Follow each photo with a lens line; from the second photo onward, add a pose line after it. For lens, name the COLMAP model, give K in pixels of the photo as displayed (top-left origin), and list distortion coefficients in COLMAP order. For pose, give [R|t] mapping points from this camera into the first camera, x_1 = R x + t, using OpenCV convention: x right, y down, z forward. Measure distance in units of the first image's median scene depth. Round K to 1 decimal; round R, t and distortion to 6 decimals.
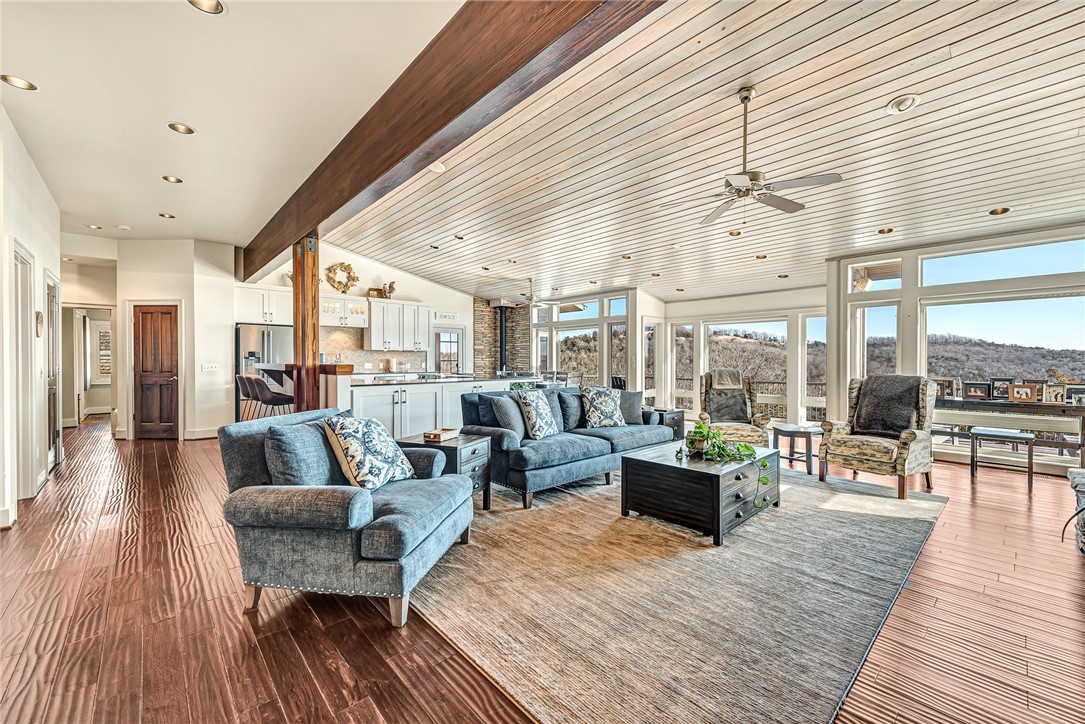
lens RADIAL K [[433.2, 0, 541.8], [0, 433.2, 364.5], [0, 0, 1]] dist [0.014584, -0.003677]
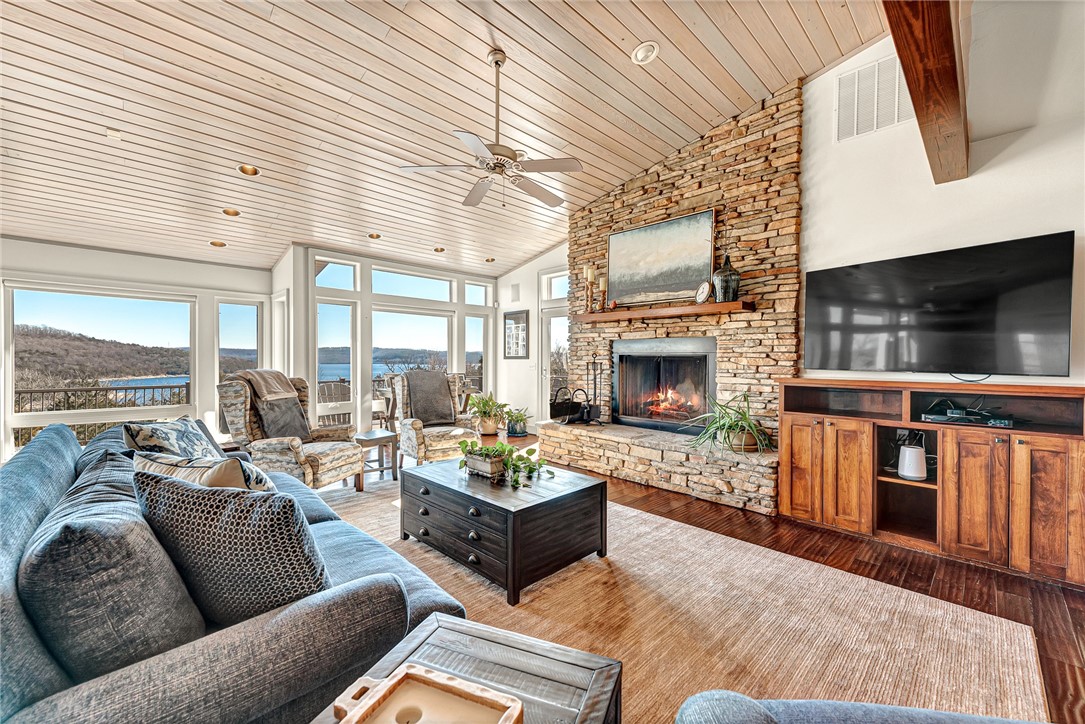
lens RADIAL K [[433.2, 0, 543.1], [0, 433.2, 359.6], [0, 0, 1]] dist [0.014584, -0.003677]
pose [[-0.033600, -0.001731, 0.999434, -0.096463], [0.001641, 0.999997, 0.001787, -0.002058], [-0.999434, 0.001700, -0.033597, 0.212159]]
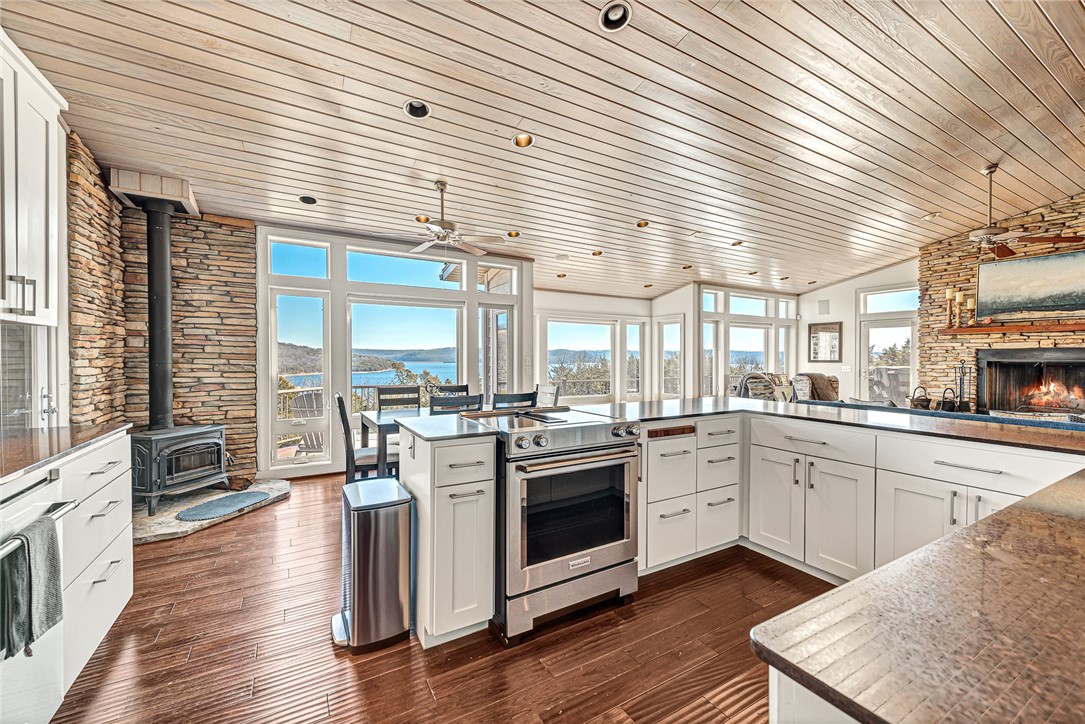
lens RADIAL K [[433.2, 0, 540.9], [0, 433.2, 364.3], [0, 0, 1]] dist [0.014584, -0.003677]
pose [[0.210399, -0.014767, 0.977504, -0.272254], [0.003007, 0.999891, 0.014458, -0.009459], [-0.977611, -0.000103, 0.210421, 0.485580]]
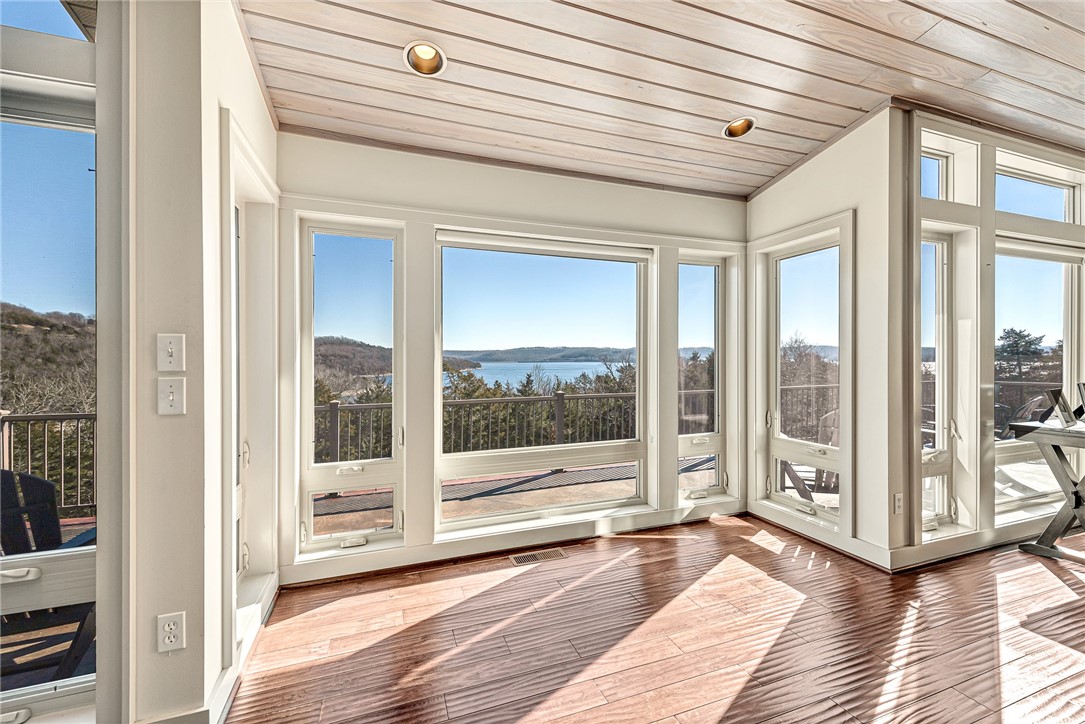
lens RADIAL K [[433.2, 0, 534.5], [0, 433.2, 365.7], [0, 0, 1]] dist [0.014584, -0.003677]
pose [[0.387458, -0.022248, 0.921619, 0.071795], [0.015171, 0.999727, 0.017755, -0.004151], [-0.921763, 0.007103, 0.387690, 0.477283]]
